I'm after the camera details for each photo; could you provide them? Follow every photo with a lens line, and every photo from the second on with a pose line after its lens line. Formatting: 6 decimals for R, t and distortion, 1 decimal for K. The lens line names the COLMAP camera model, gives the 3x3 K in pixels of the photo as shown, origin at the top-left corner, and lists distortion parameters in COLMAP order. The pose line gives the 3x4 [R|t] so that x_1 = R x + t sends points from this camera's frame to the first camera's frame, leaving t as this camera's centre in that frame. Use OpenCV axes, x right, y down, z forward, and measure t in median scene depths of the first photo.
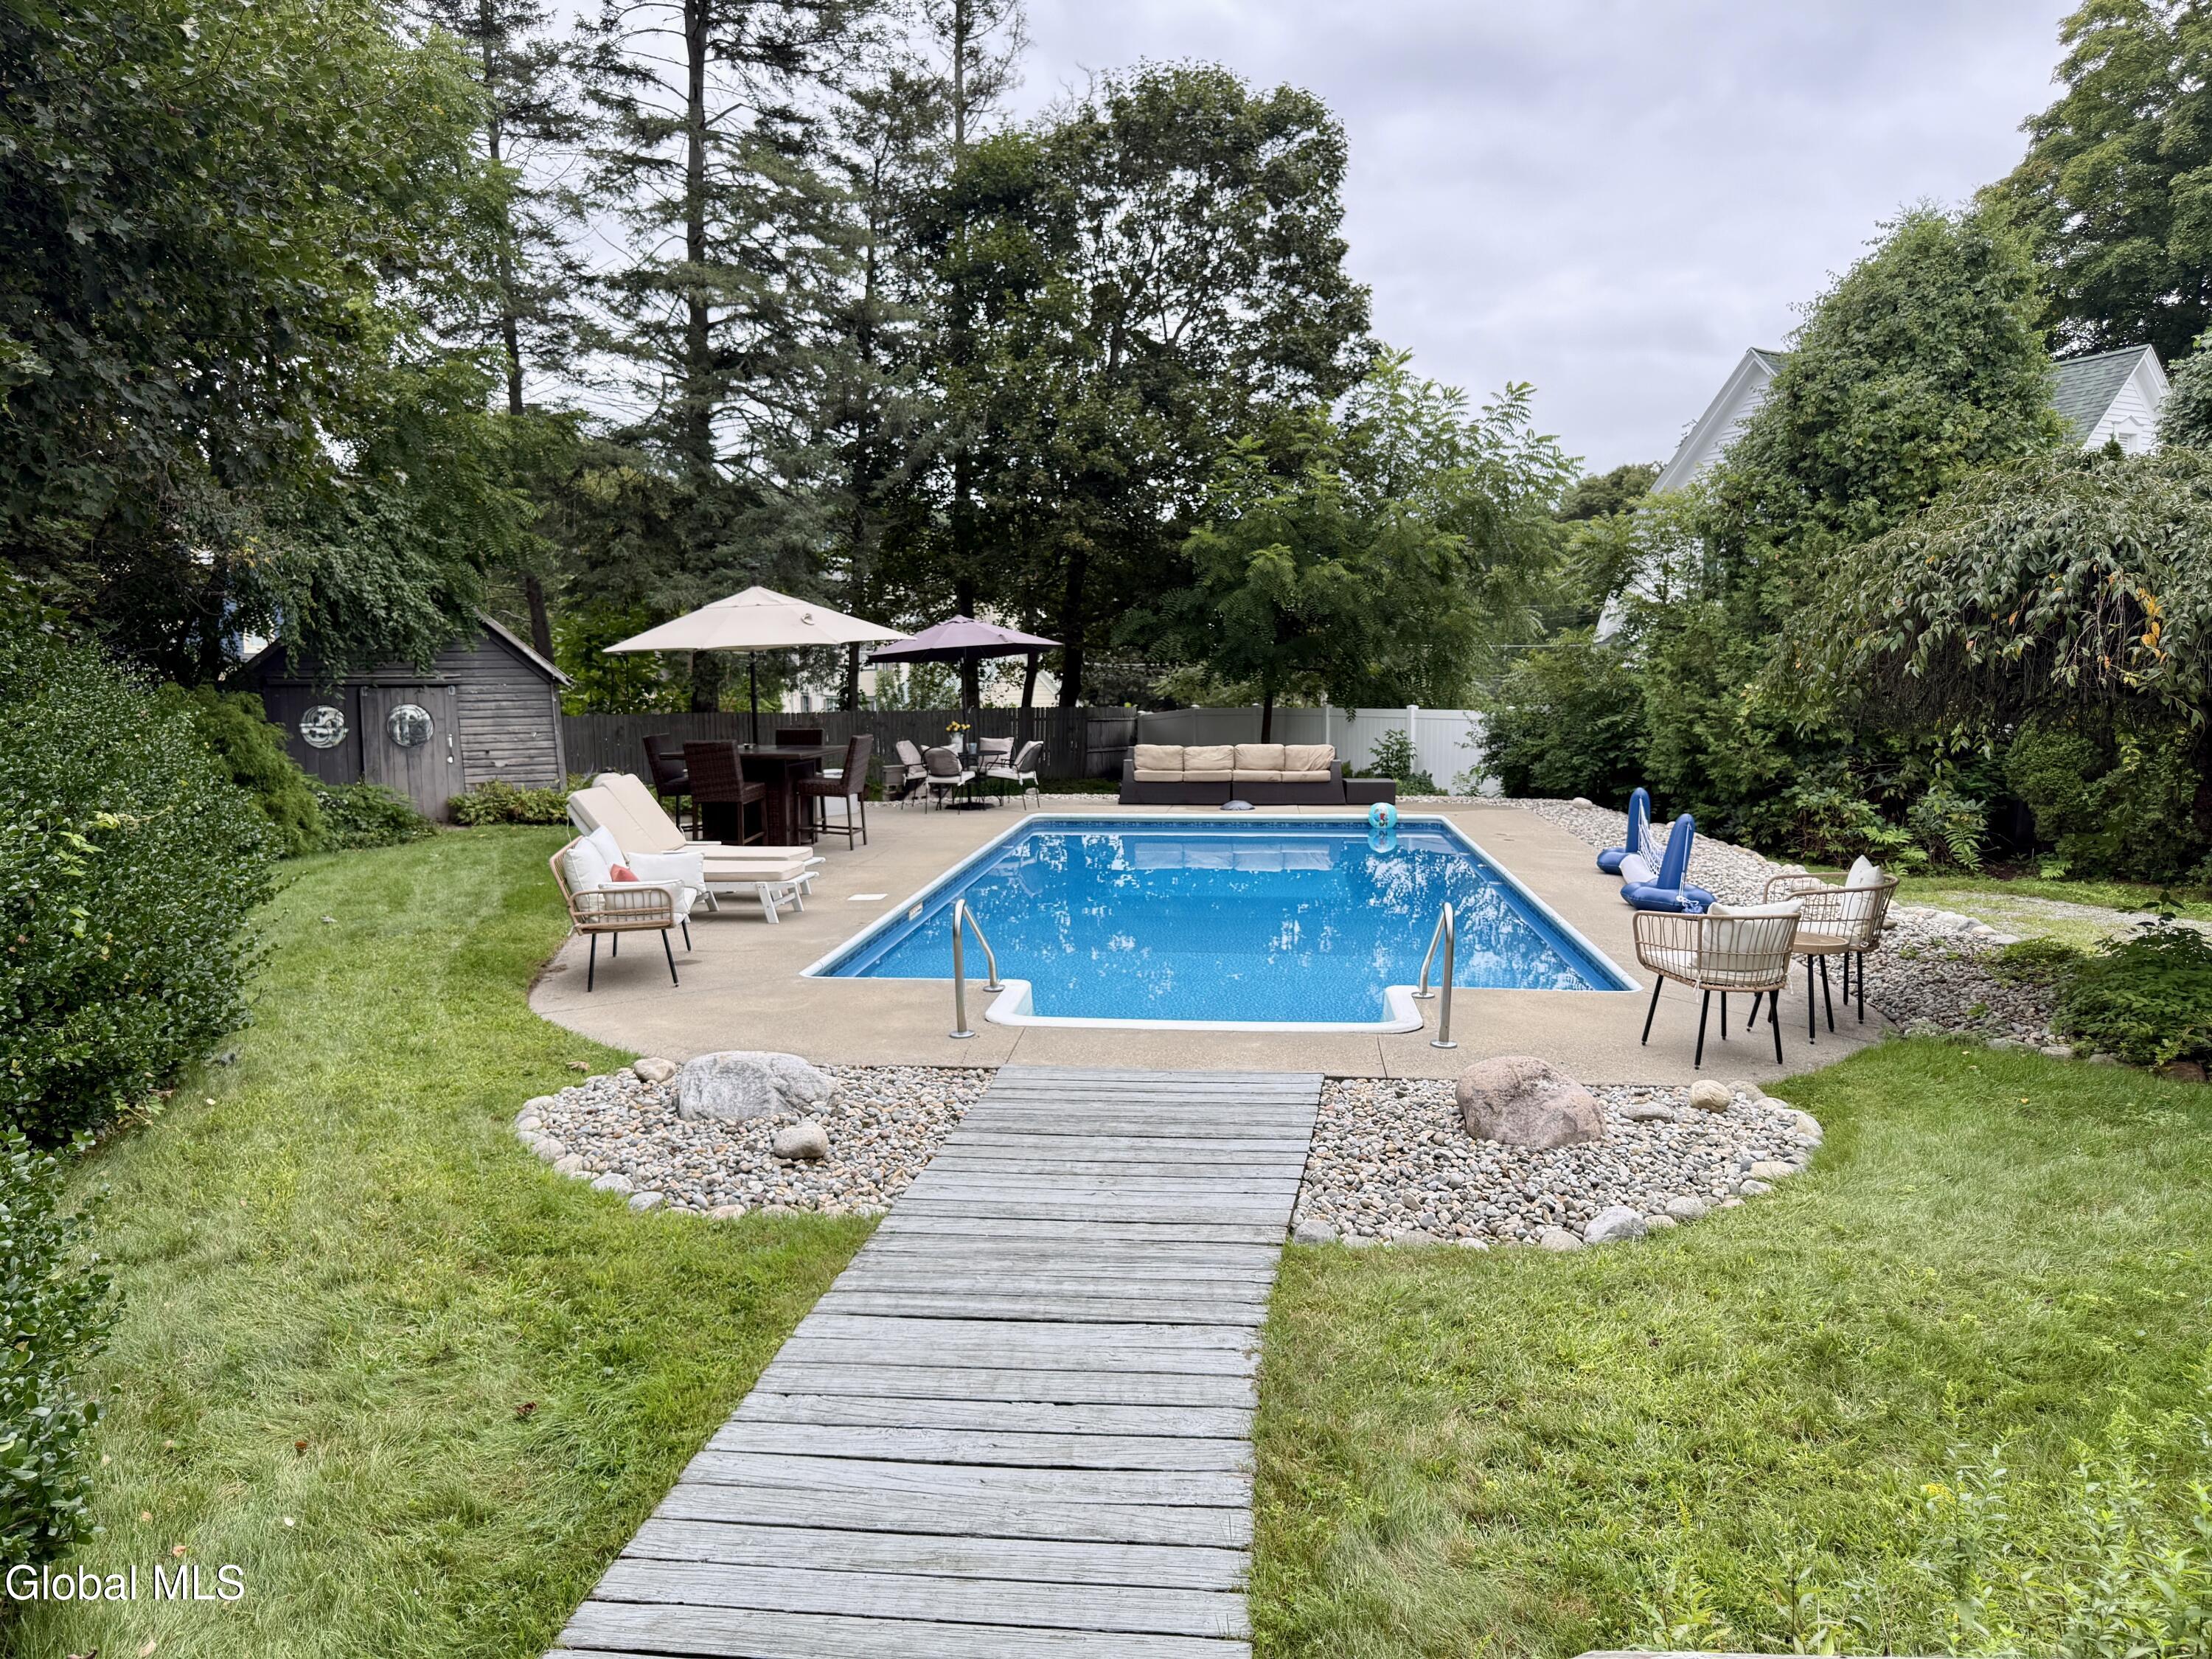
lens RADIAL K [[1548.6, 0, 1107.9], [0, 1548.6, 863.4], [0, 0, 1]] dist [0.047330, -0.059447]
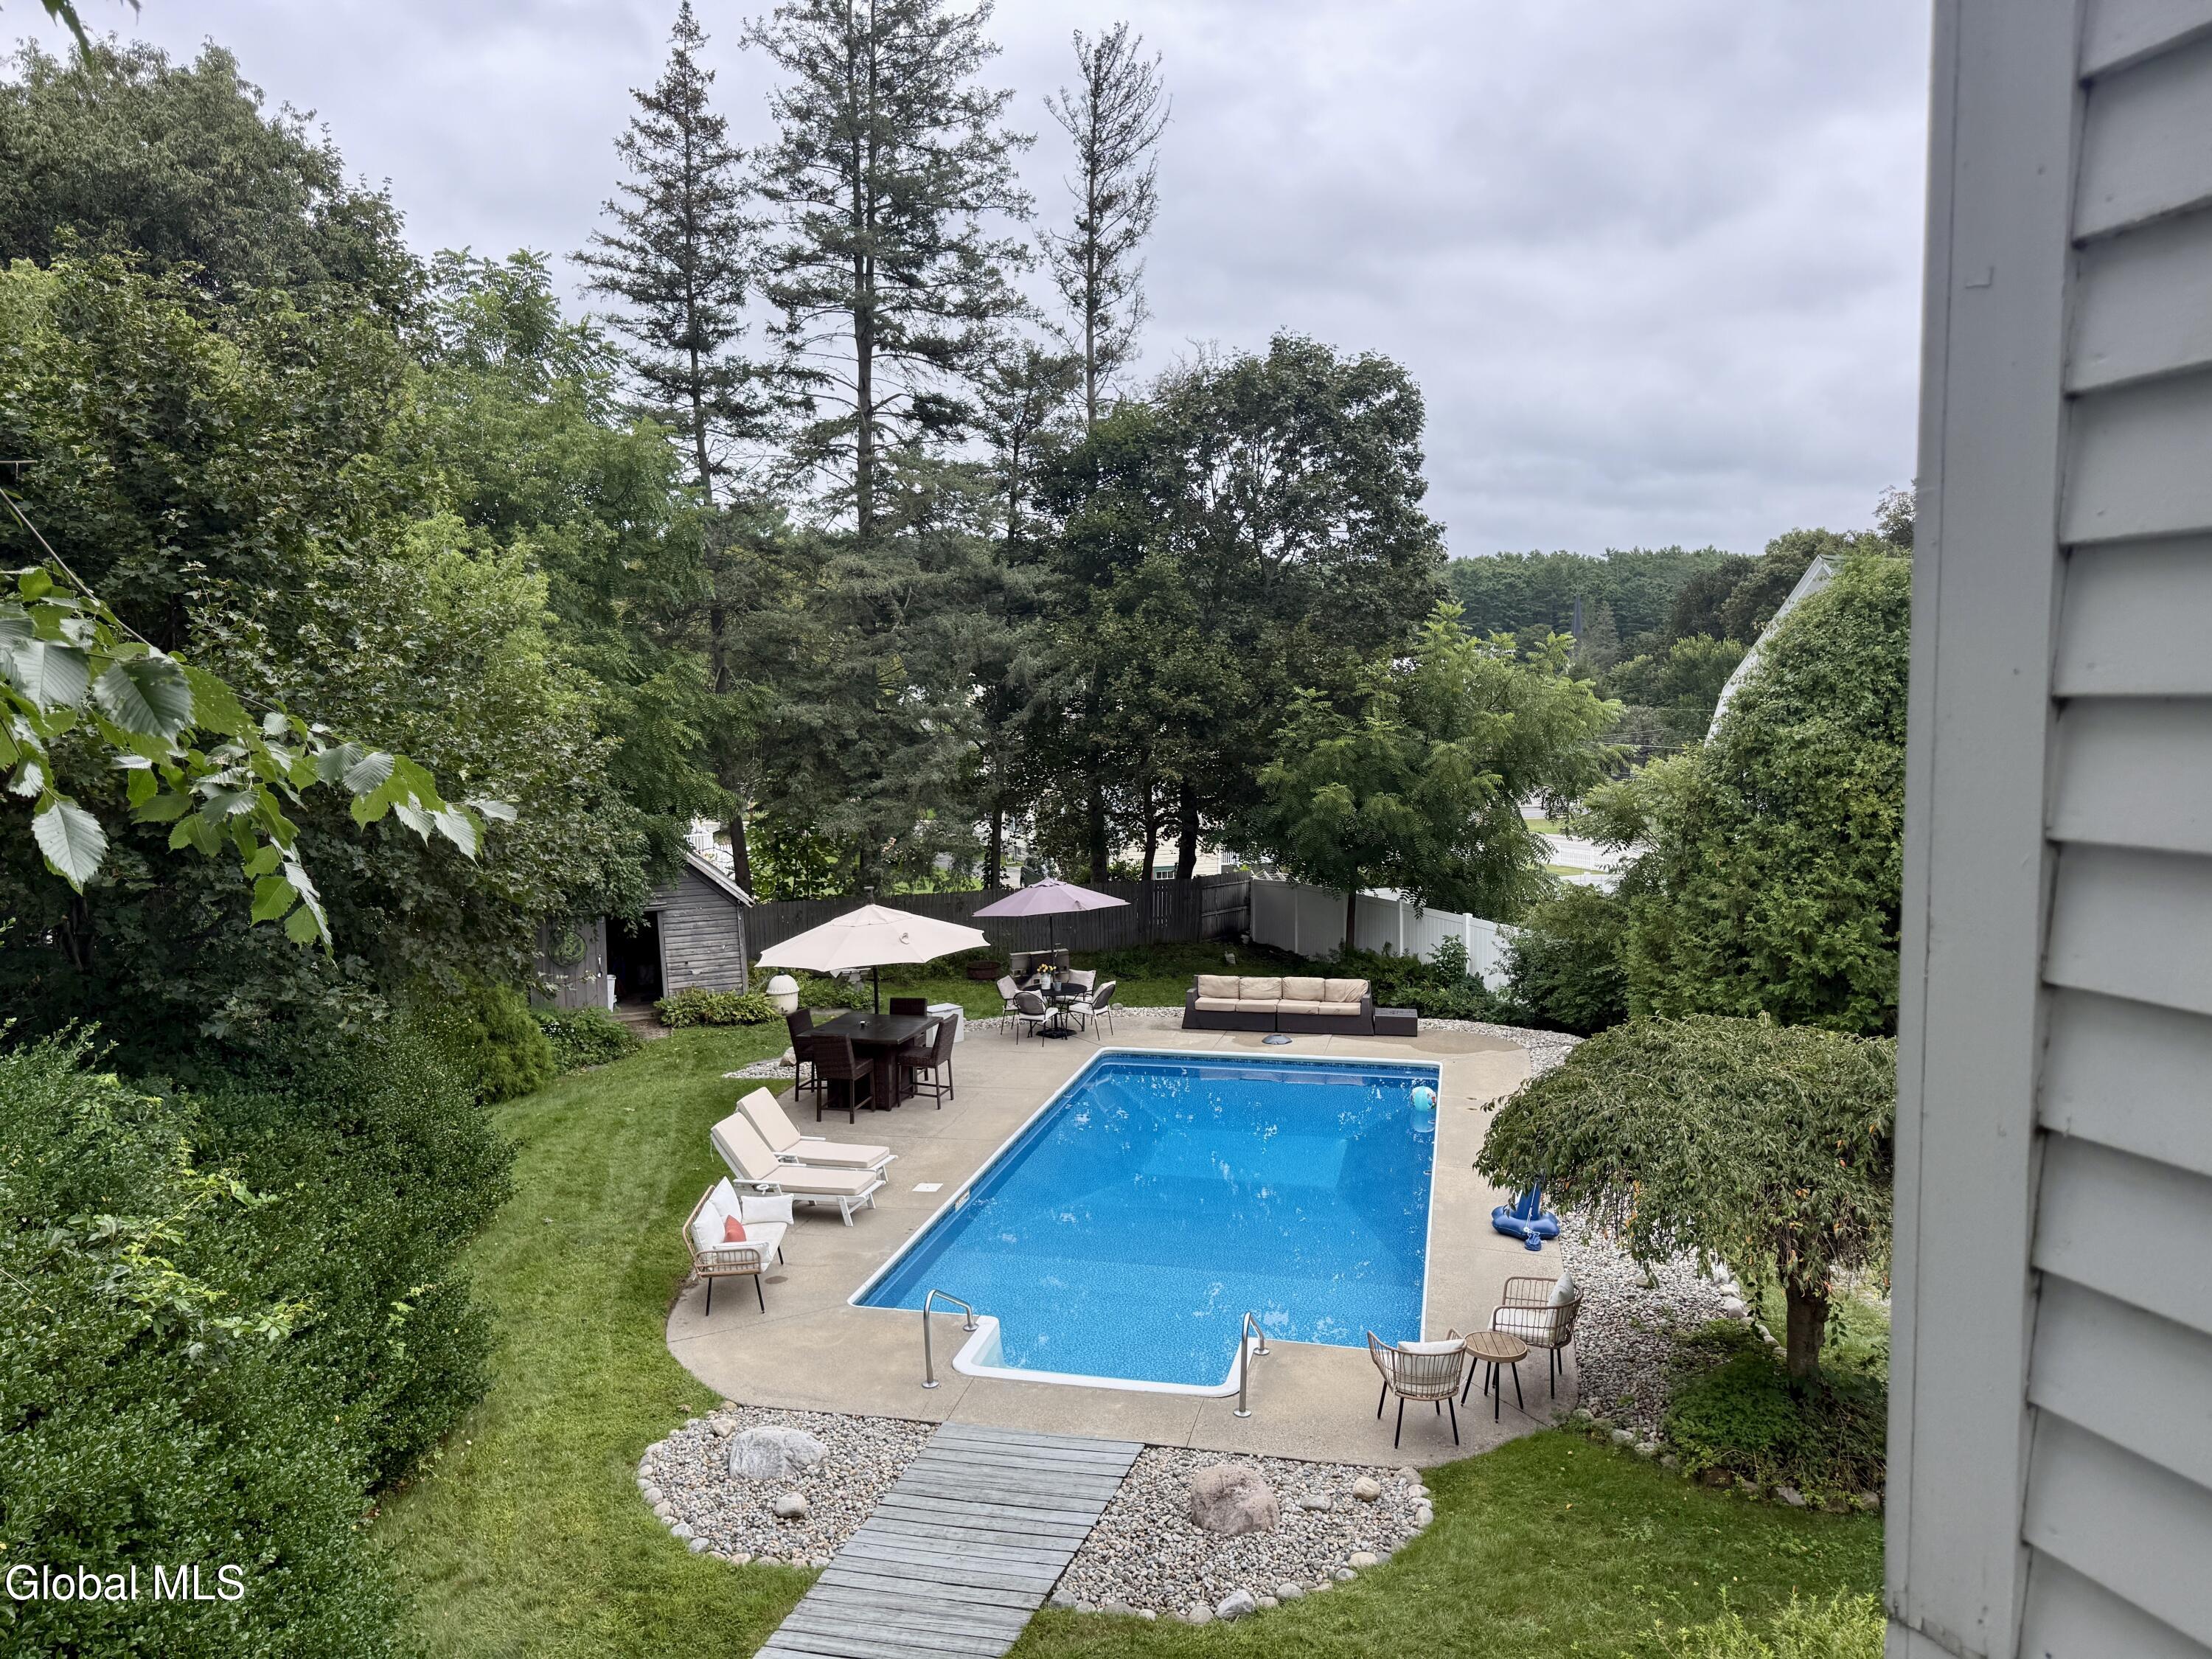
lens RADIAL K [[1548.6, 0, 1105.6], [0, 1548.6, 854.5], [0, 0, 1]] dist [0.047330, -0.059447]
pose [[0.991222, 0.004283, -0.132140, 0.104521], [-0.007947, 0.999598, -0.027217, -0.139780], [0.131970, 0.028028, 0.990857, -0.190528]]
